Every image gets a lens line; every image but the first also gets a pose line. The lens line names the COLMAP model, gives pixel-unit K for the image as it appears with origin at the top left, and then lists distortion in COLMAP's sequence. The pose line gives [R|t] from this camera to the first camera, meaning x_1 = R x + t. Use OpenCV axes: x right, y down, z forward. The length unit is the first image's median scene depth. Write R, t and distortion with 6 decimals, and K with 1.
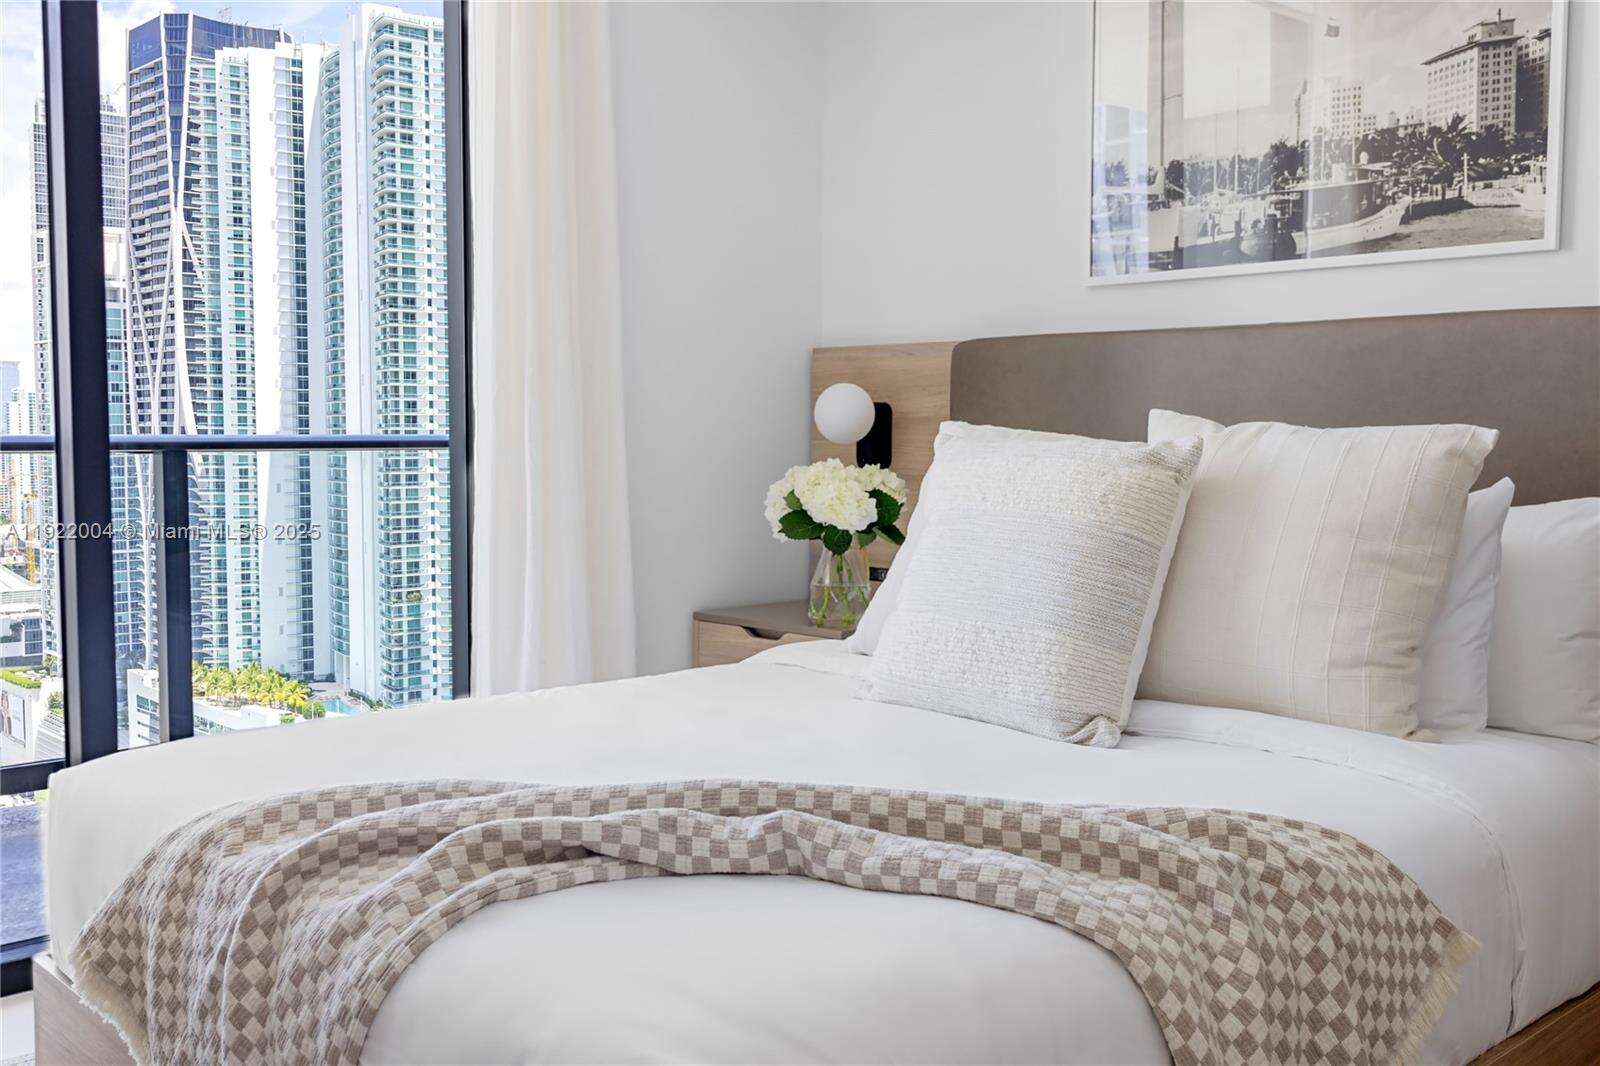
lens RADIAL K [[1564.3, 0, 798.4], [0, 1564.3, 533.4], [0, 0, 1]] dist [0.020042, 0.000000]
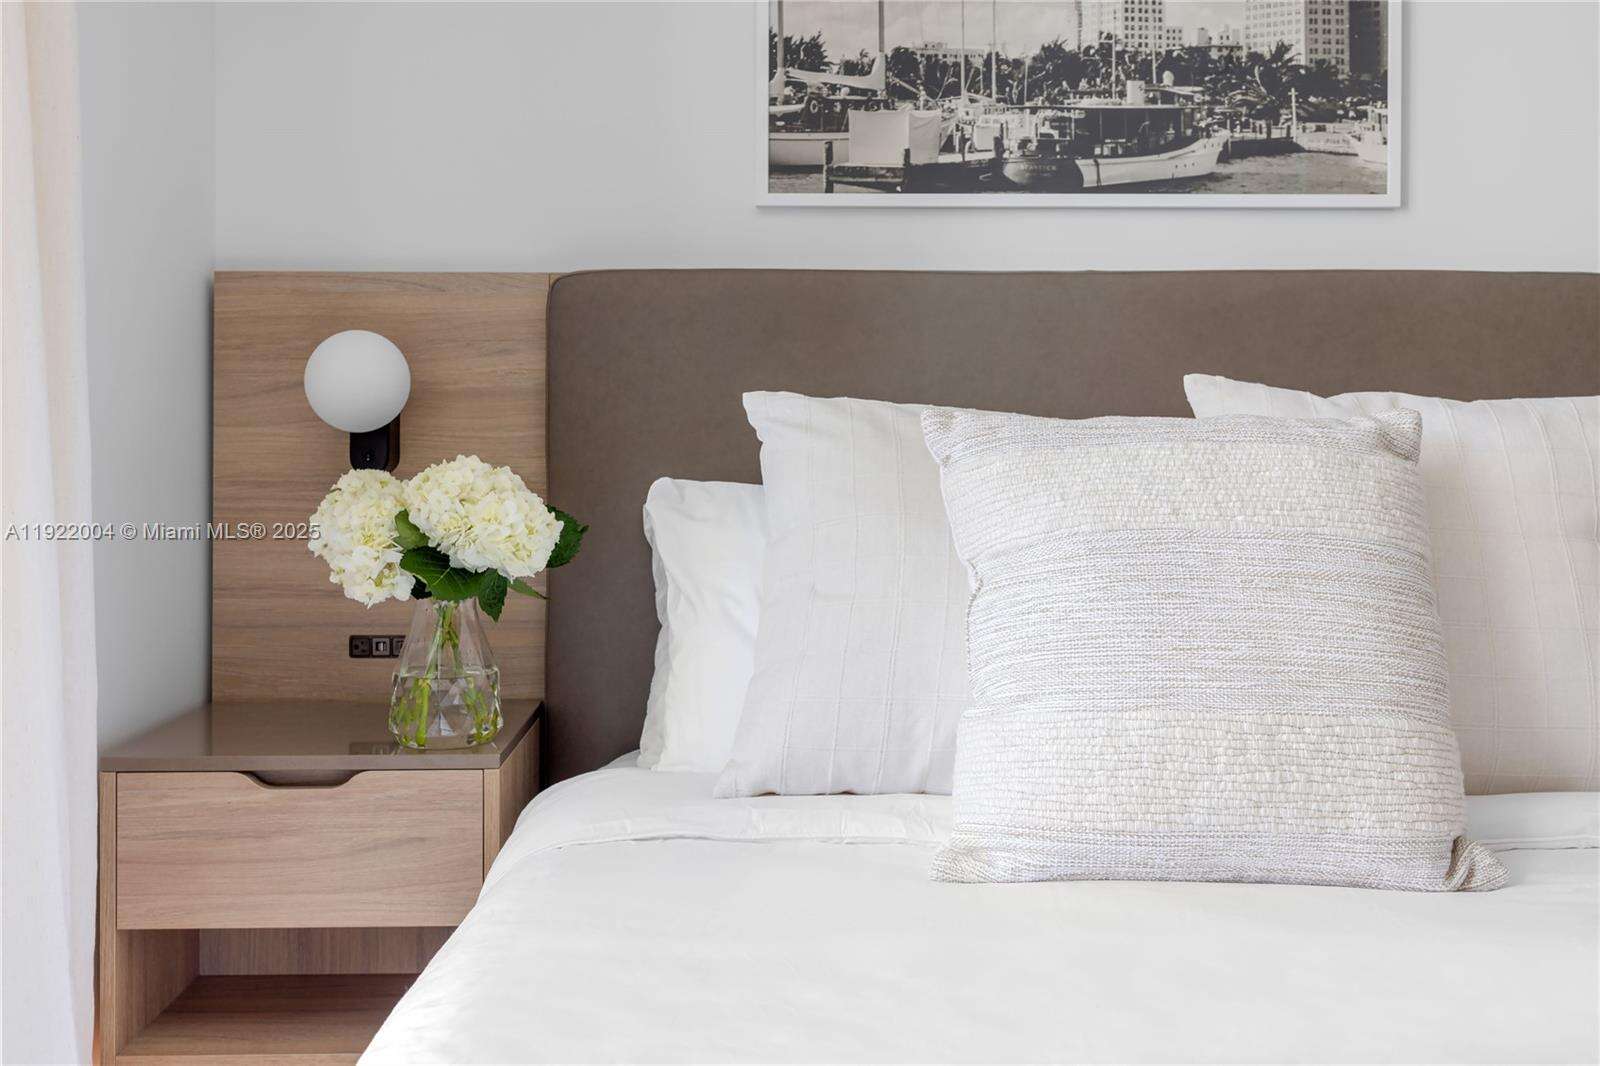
lens RADIAL K [[1564.3, 0, 807.6], [0, 1564.3, 432.5], [0, 0, 1]] dist [0.020042, 0.000000]
pose [[0.674525, -0.003848, 0.738242, -0.370505], [0.051100, 0.997831, -0.041488, -0.029705], [-0.736481, 0.065708, 0.673259, 0.595995]]
